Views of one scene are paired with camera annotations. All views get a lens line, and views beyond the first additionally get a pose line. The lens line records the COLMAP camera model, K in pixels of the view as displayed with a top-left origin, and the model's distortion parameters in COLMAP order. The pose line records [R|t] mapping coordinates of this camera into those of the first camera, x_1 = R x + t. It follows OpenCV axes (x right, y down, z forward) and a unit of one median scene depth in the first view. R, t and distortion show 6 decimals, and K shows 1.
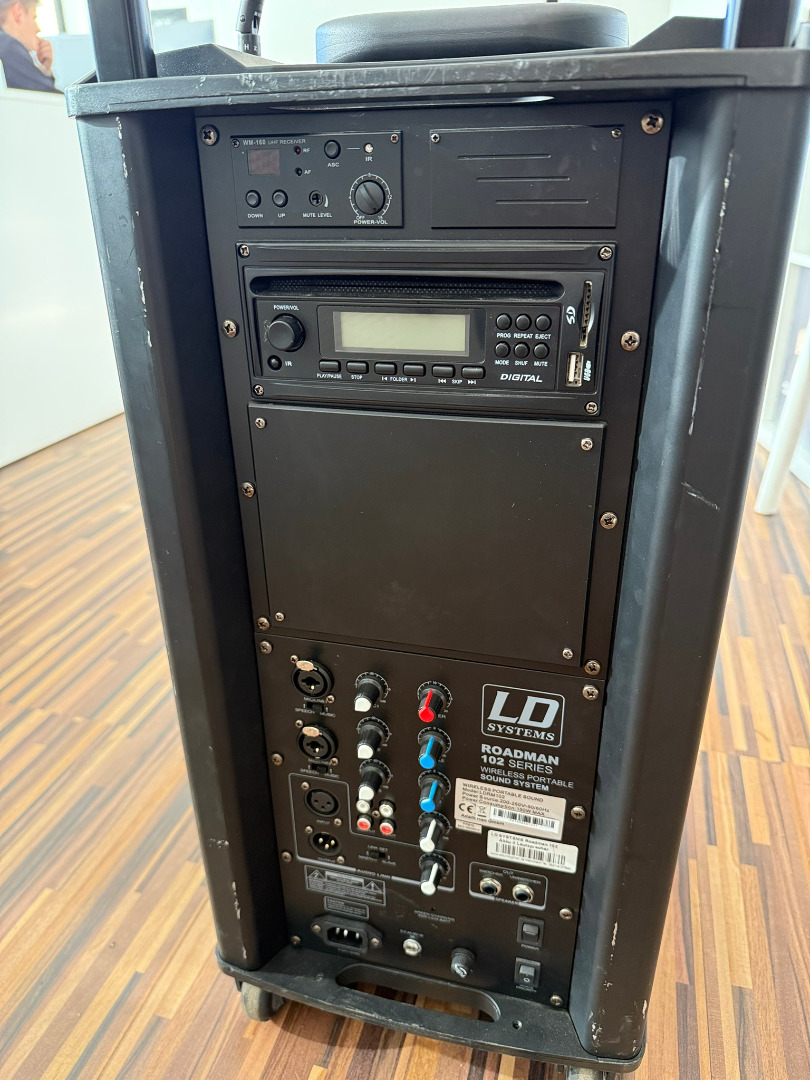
lens RADIAL K [[775.6, 0, 405.9], [0, 775.6, 537.6], [0, 0, 1]] dist [-0.035824, 0.003791]
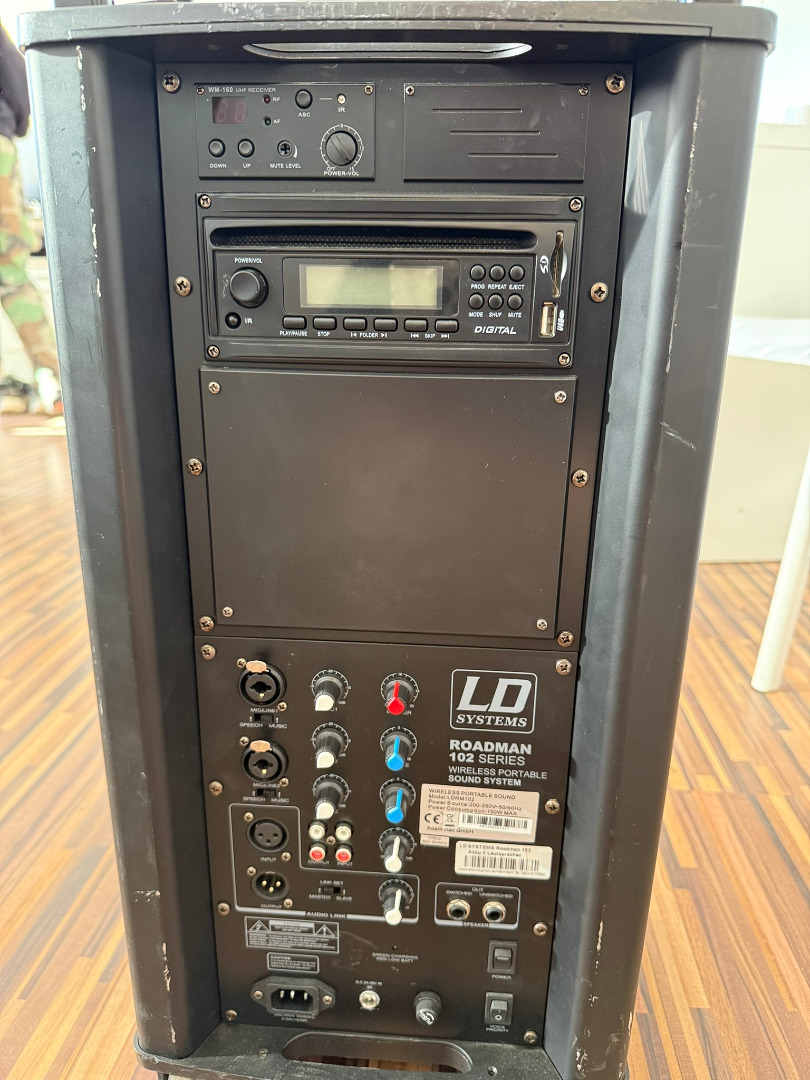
lens RADIAL K [[775.6, 0, 405.2], [0, 775.6, 541.7], [0, 0, 1]] dist [-0.035824, 0.003791]
pose [[0.981261, -0.027377, 0.190731, -0.129927], [0.052284, 0.990549, -0.126806, 0.147728], [-0.185457, 0.134402, 0.973418, 0.065821]]
